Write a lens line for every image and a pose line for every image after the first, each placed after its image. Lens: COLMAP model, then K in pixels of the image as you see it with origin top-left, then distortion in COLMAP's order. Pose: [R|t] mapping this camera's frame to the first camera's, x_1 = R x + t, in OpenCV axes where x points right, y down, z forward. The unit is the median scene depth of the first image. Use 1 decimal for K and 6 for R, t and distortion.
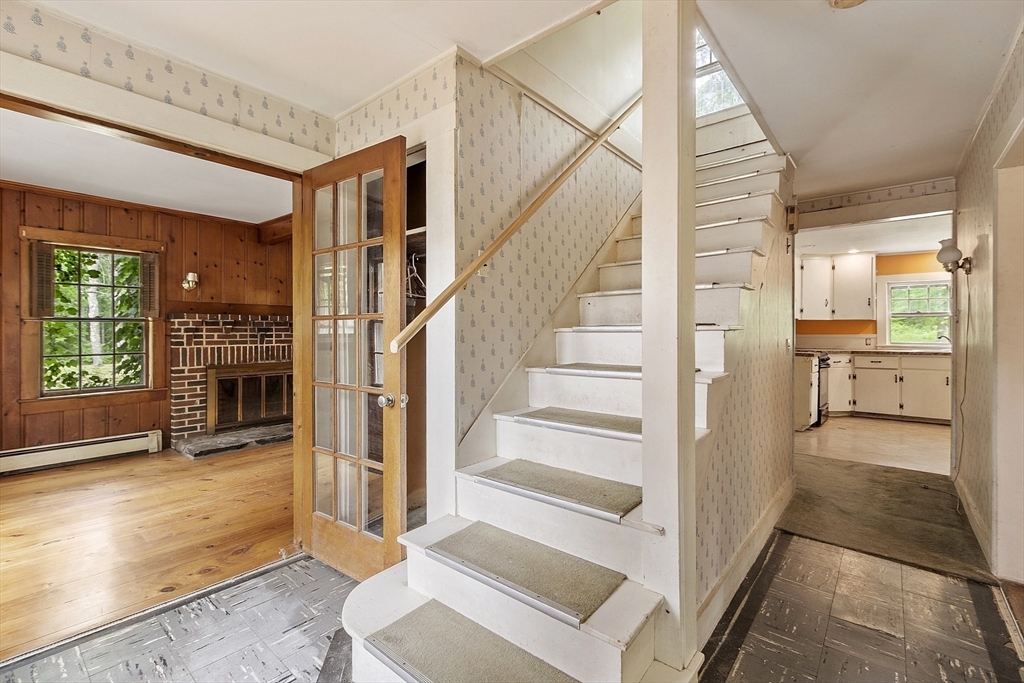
lens RADIAL K [[448.9, 0, 509.6], [0, 448.9, 333.9], [0, 0, 1]] dist [0.002218, -0.000624]
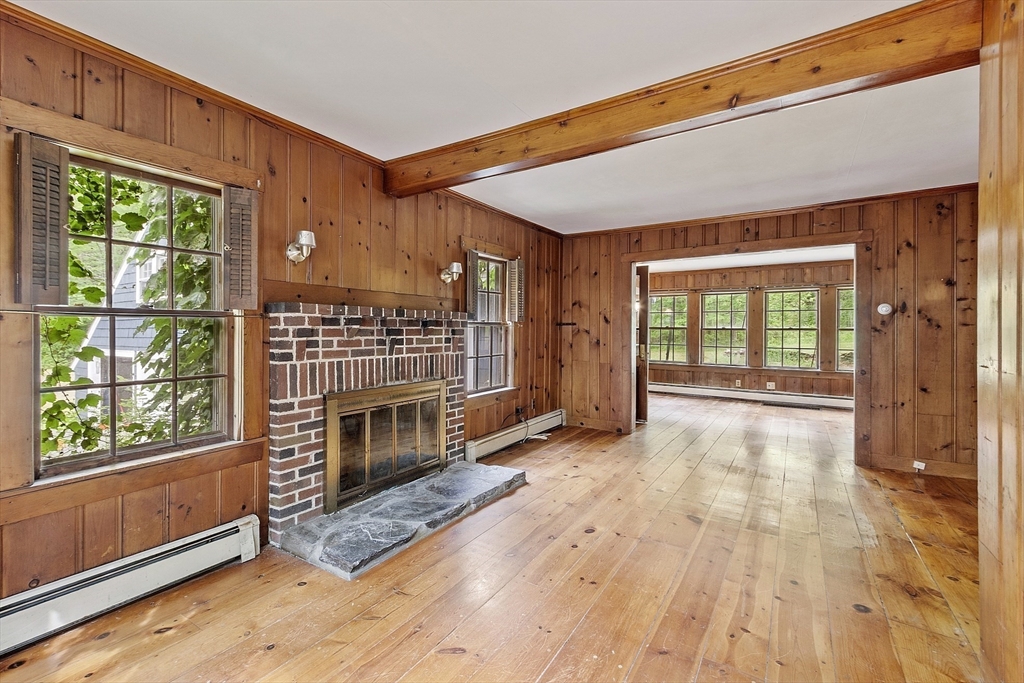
lens RADIAL K [[448.9, 0, 520.3], [0, 448.9, 336.8], [0, 0, 1]] dist [0.002218, -0.000624]
pose [[0.990587, -0.000331, 0.136887, -0.523455], [-0.000482, 0.999982, 0.005902, -0.007110], [-0.136887, -0.005912, 0.990569, 0.407852]]
